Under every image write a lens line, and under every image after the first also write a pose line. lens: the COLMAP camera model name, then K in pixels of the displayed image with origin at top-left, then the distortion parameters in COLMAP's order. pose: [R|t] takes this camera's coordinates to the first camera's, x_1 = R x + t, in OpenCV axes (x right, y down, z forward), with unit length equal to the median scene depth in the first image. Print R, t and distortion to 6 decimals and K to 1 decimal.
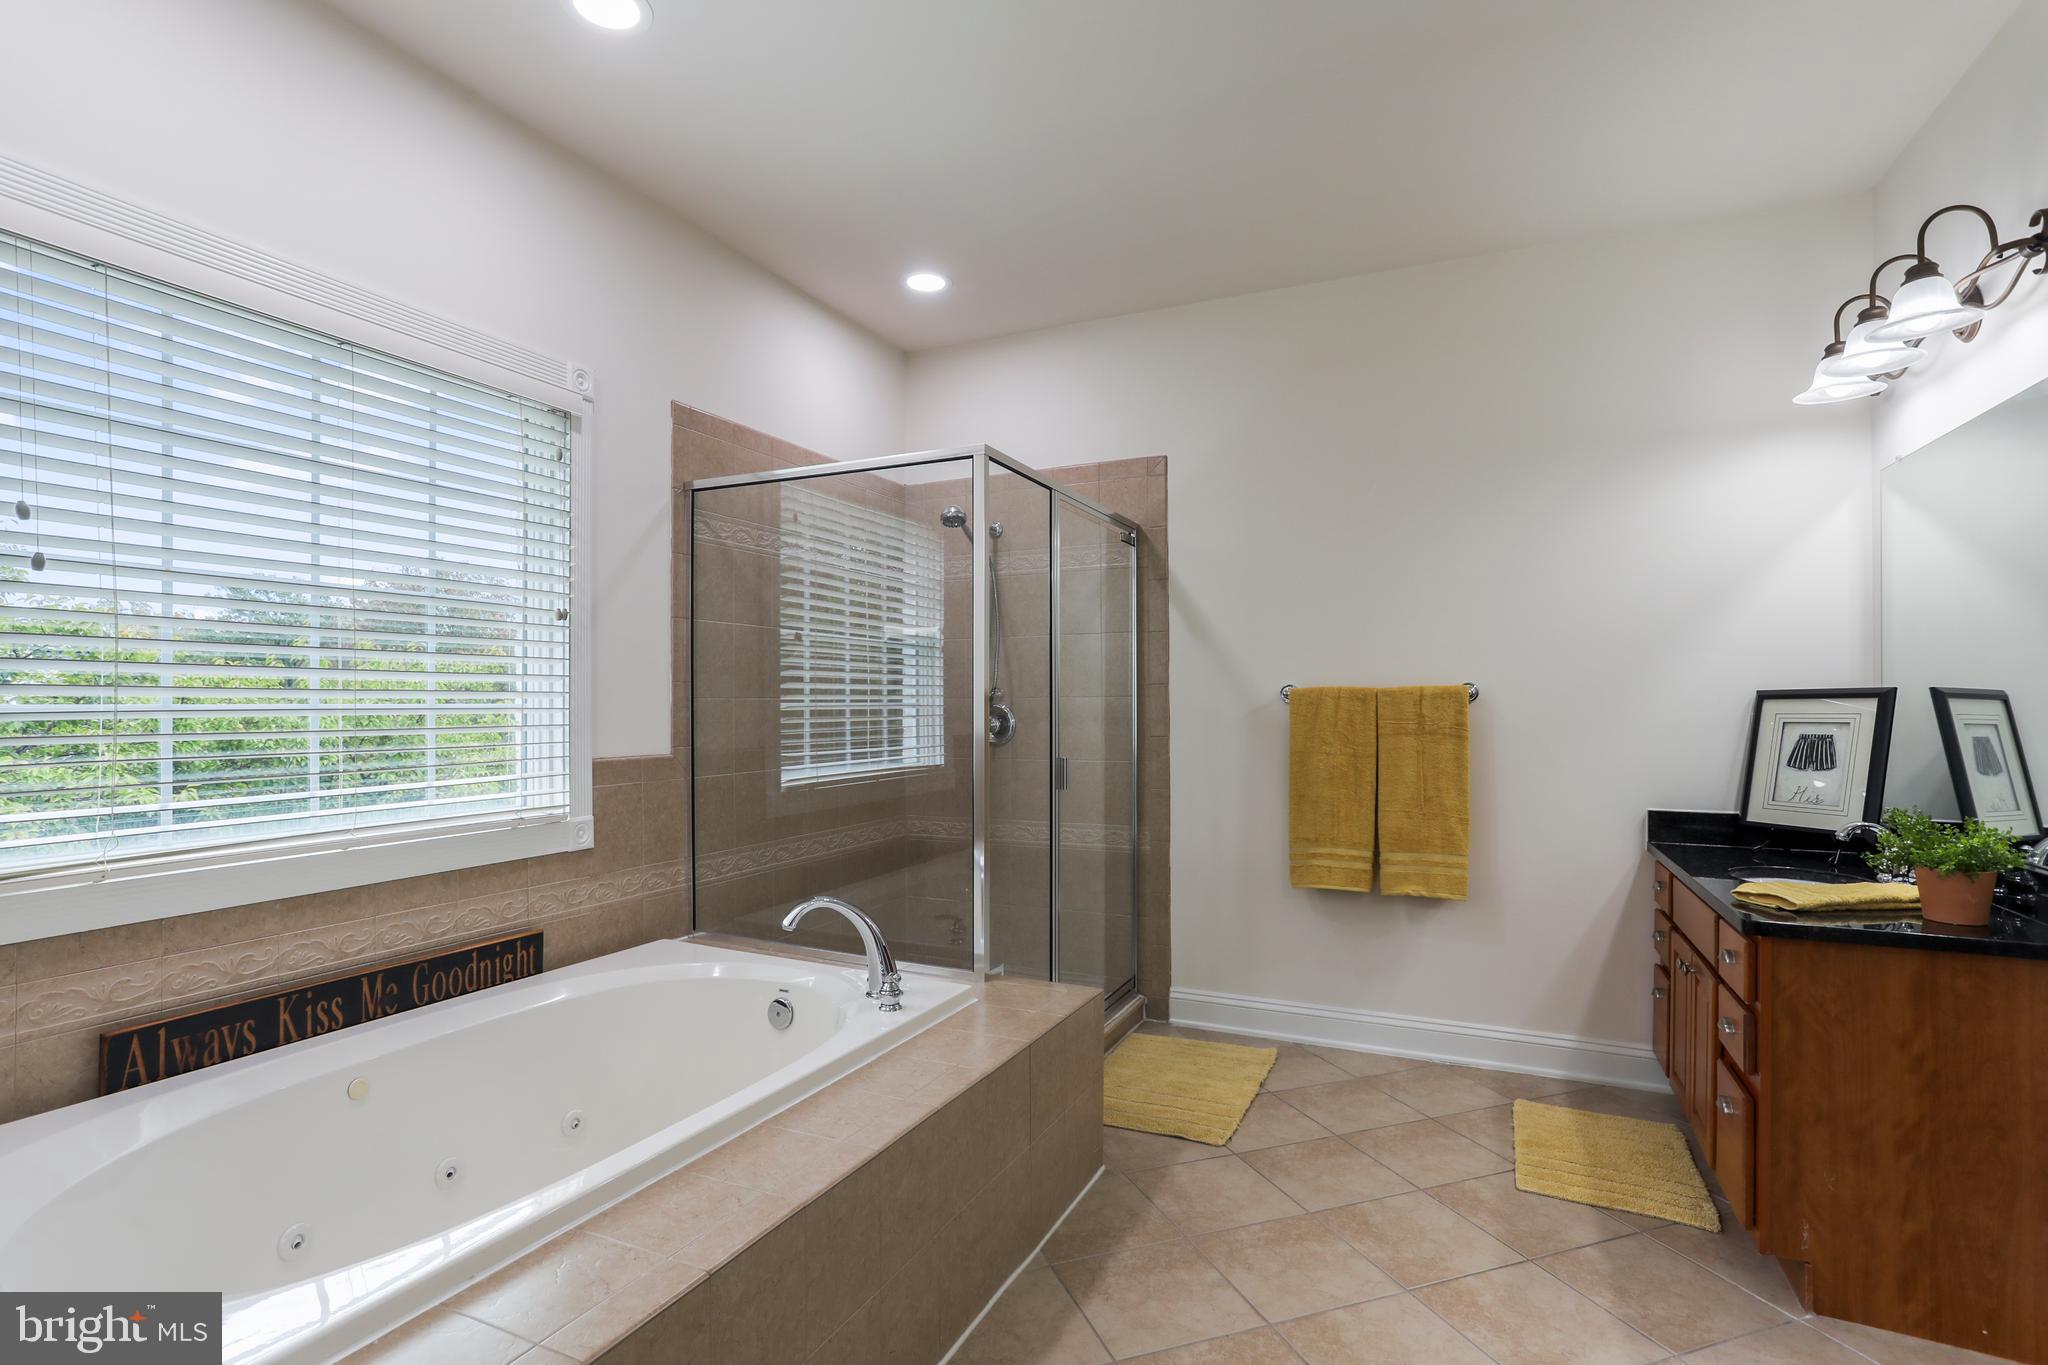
lens RADIAL K [[1036.0, 0, 1019.0], [0, 1036.0, 690.6], [0, 0, 1]] dist [0.002099, 0.000023]
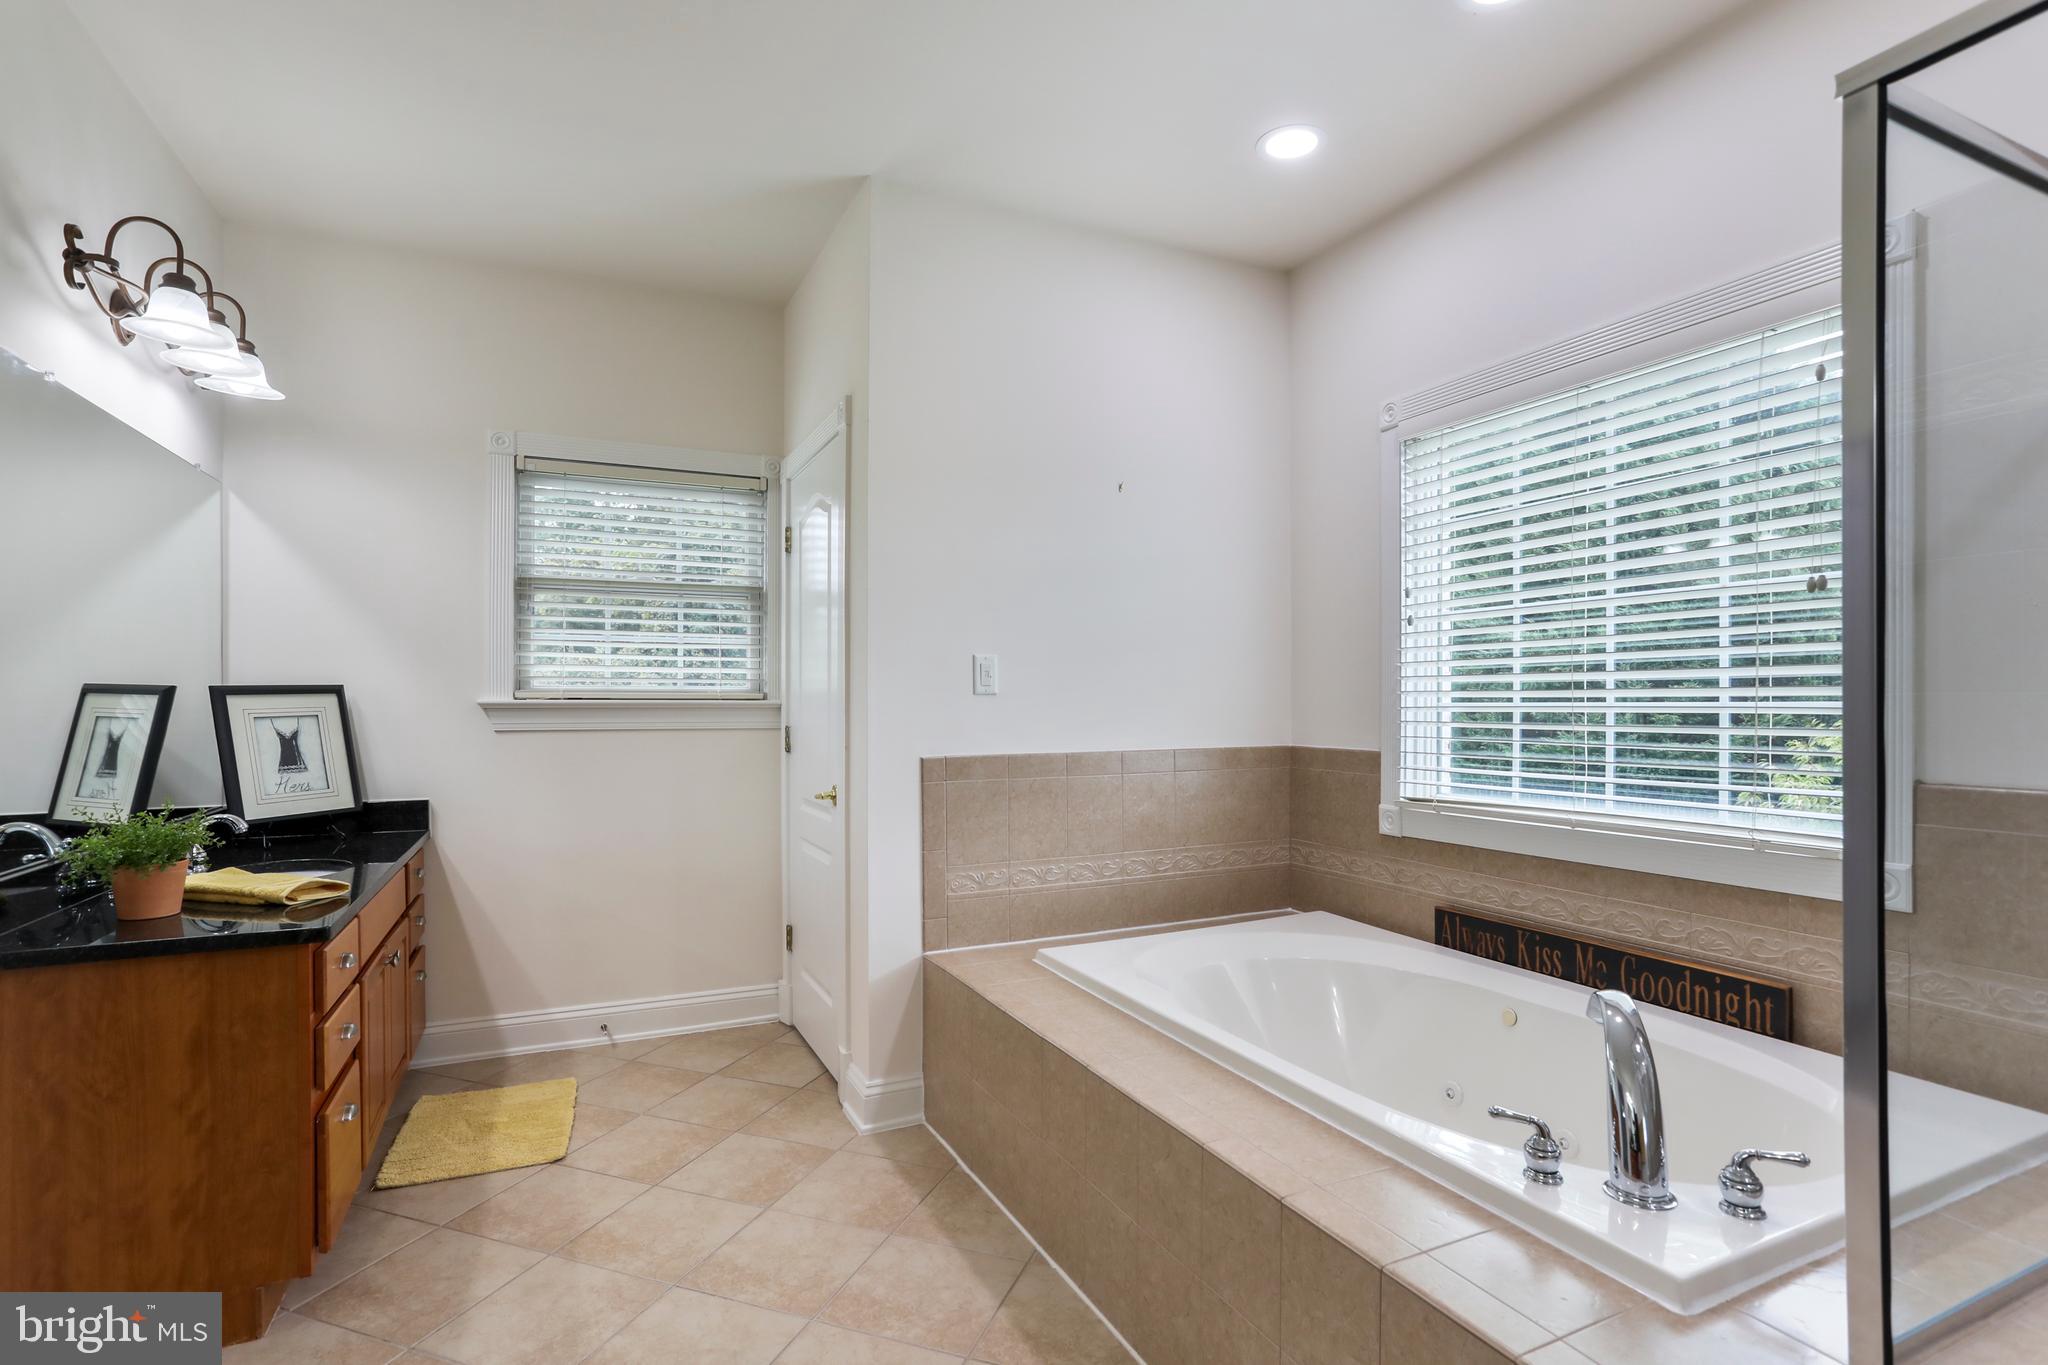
lens RADIAL K [[990.3, 0, 1021.4], [0, 990.3, 703.0], [0, 0, 1]] dist [-0.043733, -0.000357]
pose [[-0.649655, 0.002091, -0.760226, 0.547950], [0.007788, 0.999962, -0.003905, 0.012776], [0.760189, -0.008457, -0.649647, 1.182577]]
